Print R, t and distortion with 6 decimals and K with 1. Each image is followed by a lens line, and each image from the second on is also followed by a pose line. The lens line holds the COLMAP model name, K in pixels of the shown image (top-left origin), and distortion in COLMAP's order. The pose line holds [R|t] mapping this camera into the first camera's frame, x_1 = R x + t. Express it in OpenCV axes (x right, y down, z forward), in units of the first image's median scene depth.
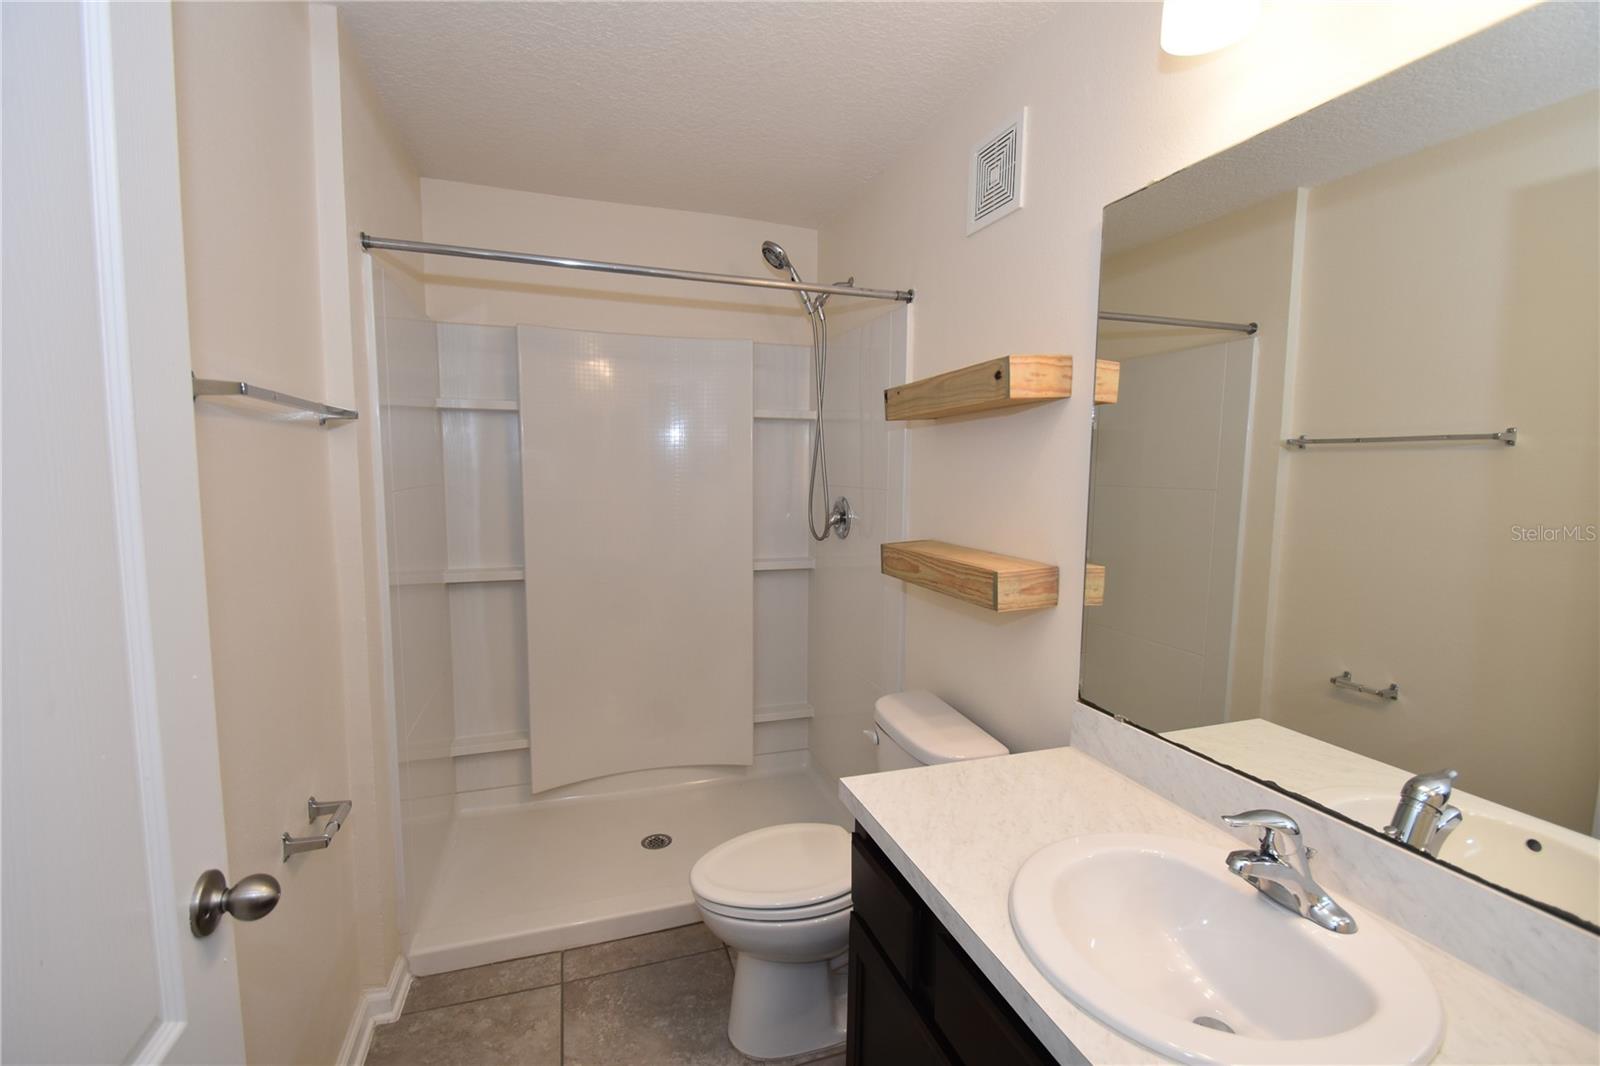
lens RADIAL K [[700.2, 0, 804.5], [0, 700.2, 539.3], [0, 0, 1]] dist [0.019240, -0.019501]
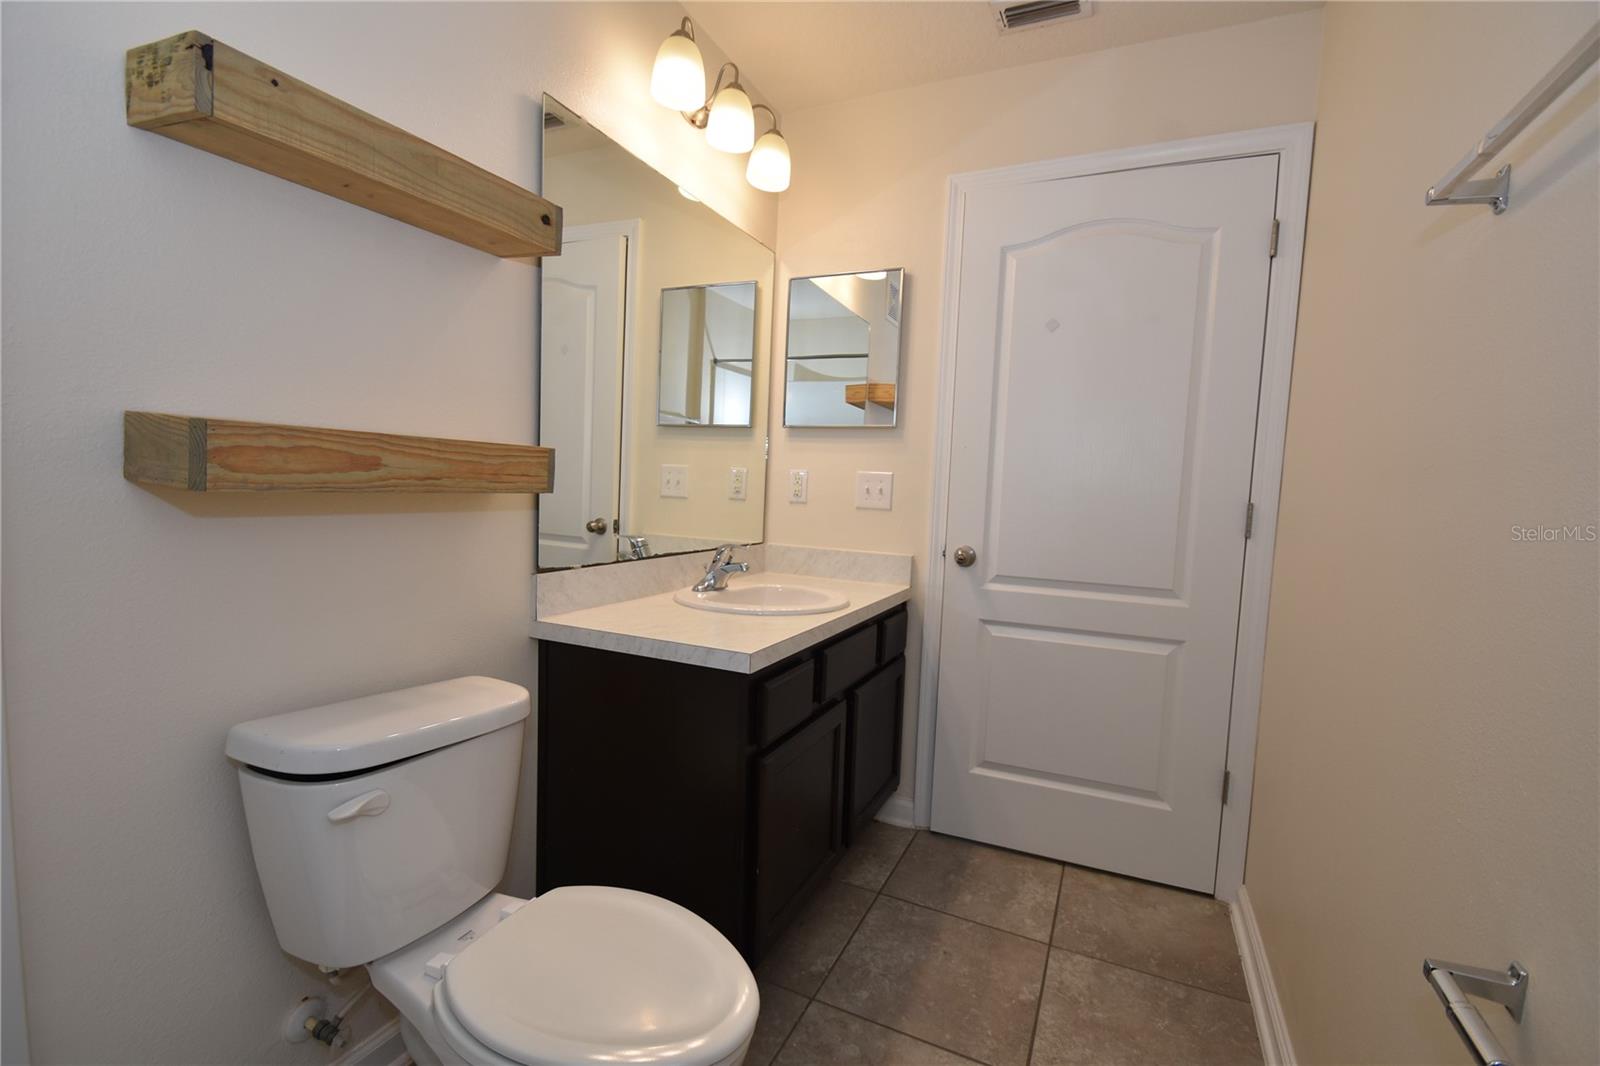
lens RADIAL K [[700.2, 0, 804.5], [0, 700.2, 539.3], [0, 0, 1]] dist [0.019240, -0.019501]
pose [[-0.728292, -0.092116, 0.679048, -0.513233], [0.020092, 0.987628, 0.155525, 0.024593], [-0.684972, 0.126911, -0.717430, 1.275067]]
